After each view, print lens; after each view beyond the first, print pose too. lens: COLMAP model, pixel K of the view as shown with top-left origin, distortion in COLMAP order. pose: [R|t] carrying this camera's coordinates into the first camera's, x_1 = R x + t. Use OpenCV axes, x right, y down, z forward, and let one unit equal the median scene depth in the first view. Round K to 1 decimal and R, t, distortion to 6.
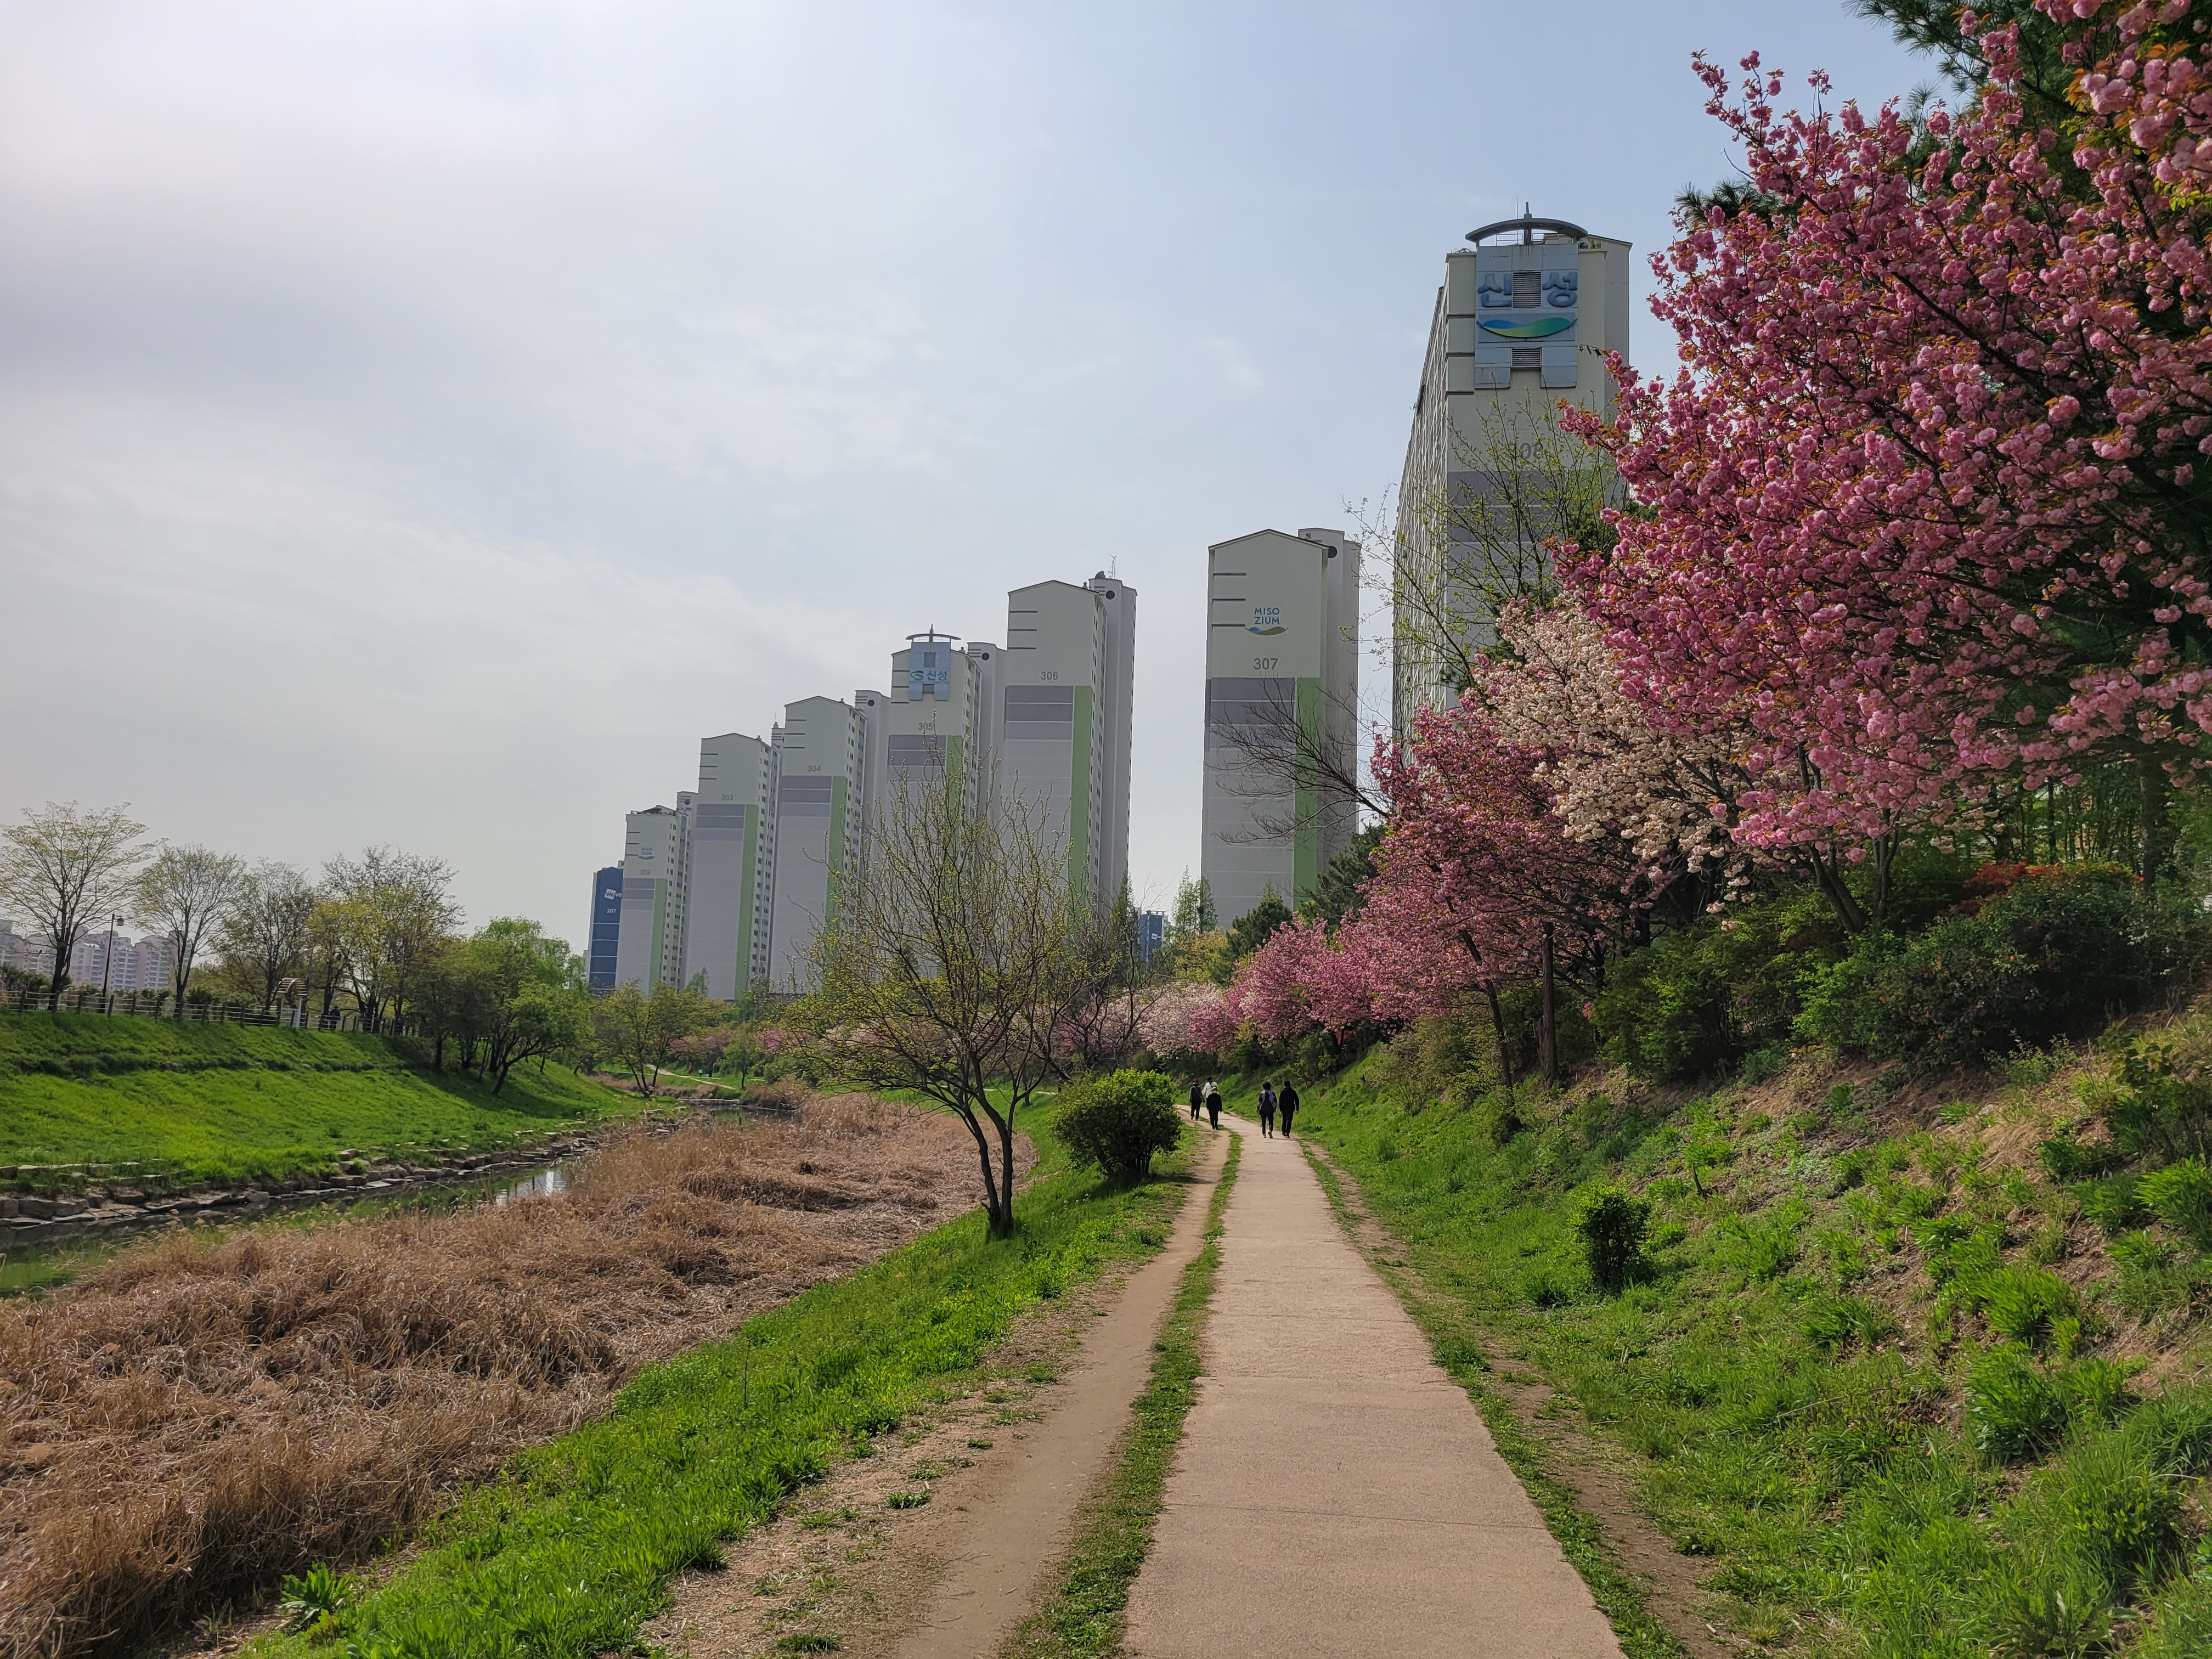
lens RADIAL K [[1647.4, 0, 1106.0], [0, 1647.4, 829.5], [0, 0, 1]] dist [0.005045, -0.002263]
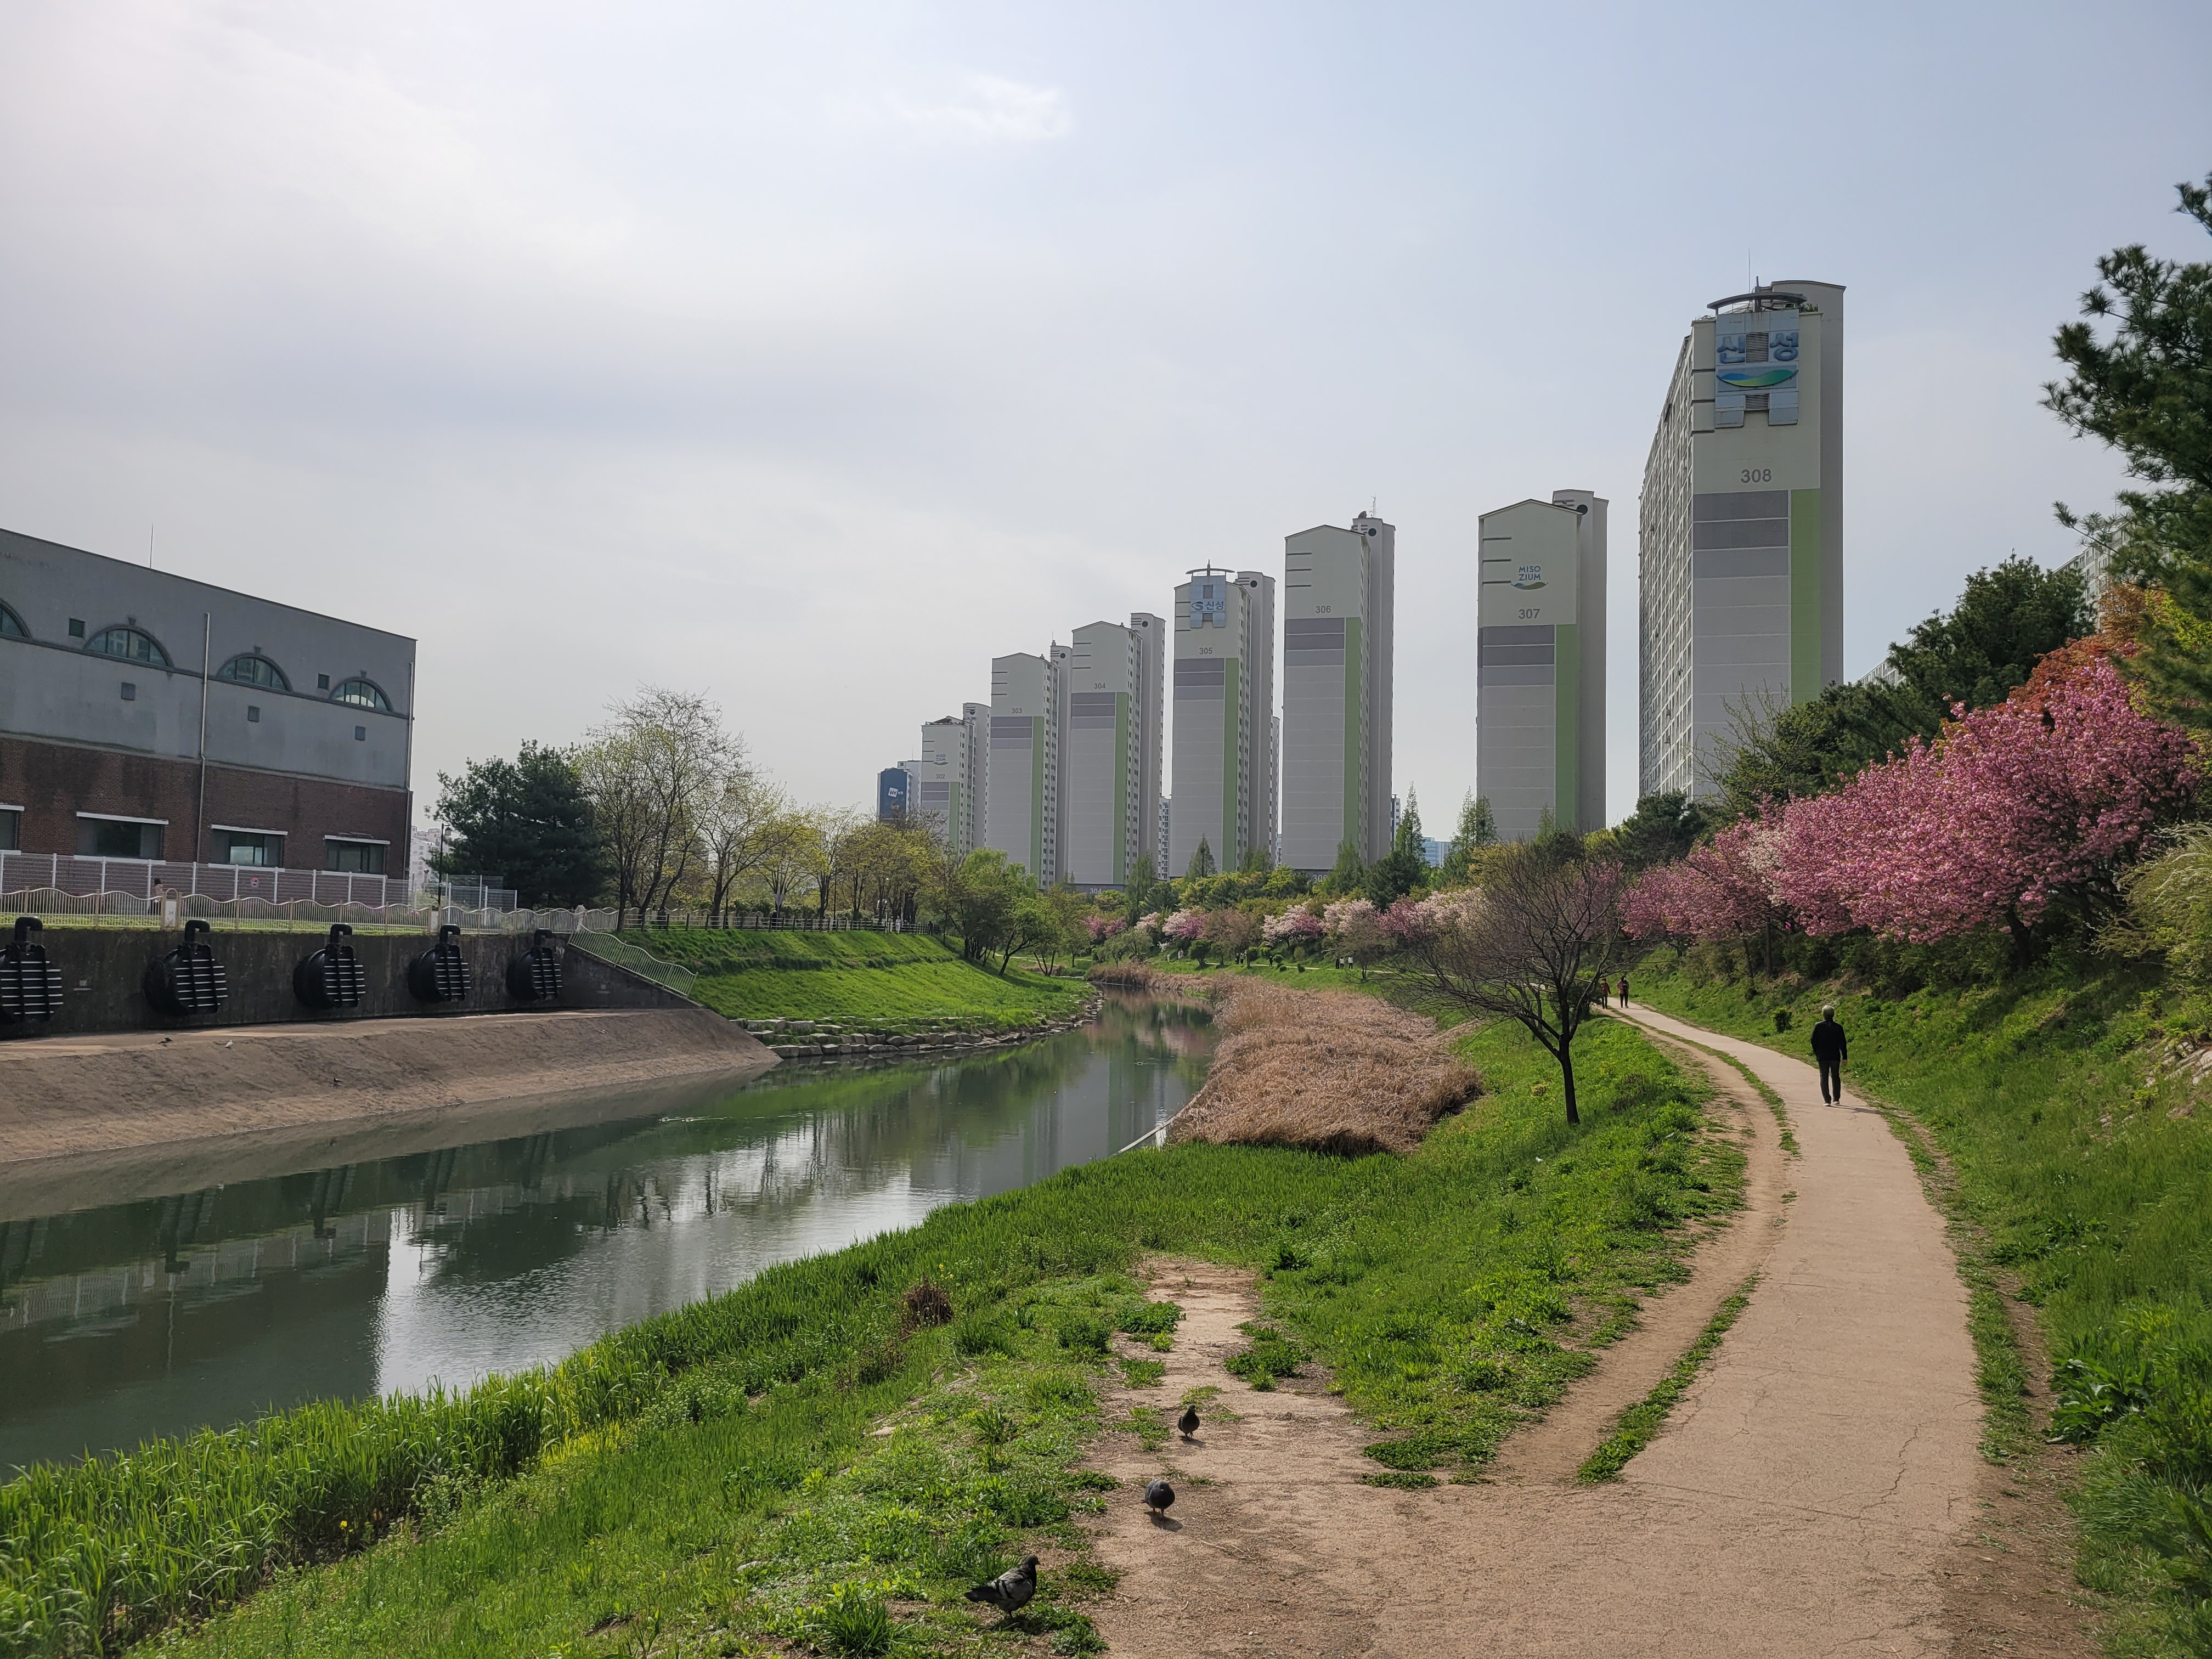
lens RADIAL K [[1647.4, 0, 1106.0], [0, 1647.4, 829.5], [0, 0, 1]] dist [0.005045, -0.002263]
pose [[0.991984, -0.018349, -0.125028, -0.054255], [0.027803, 0.996849, 0.074292, -0.037096], [0.123270, -0.077173, 0.989368, -0.208547]]
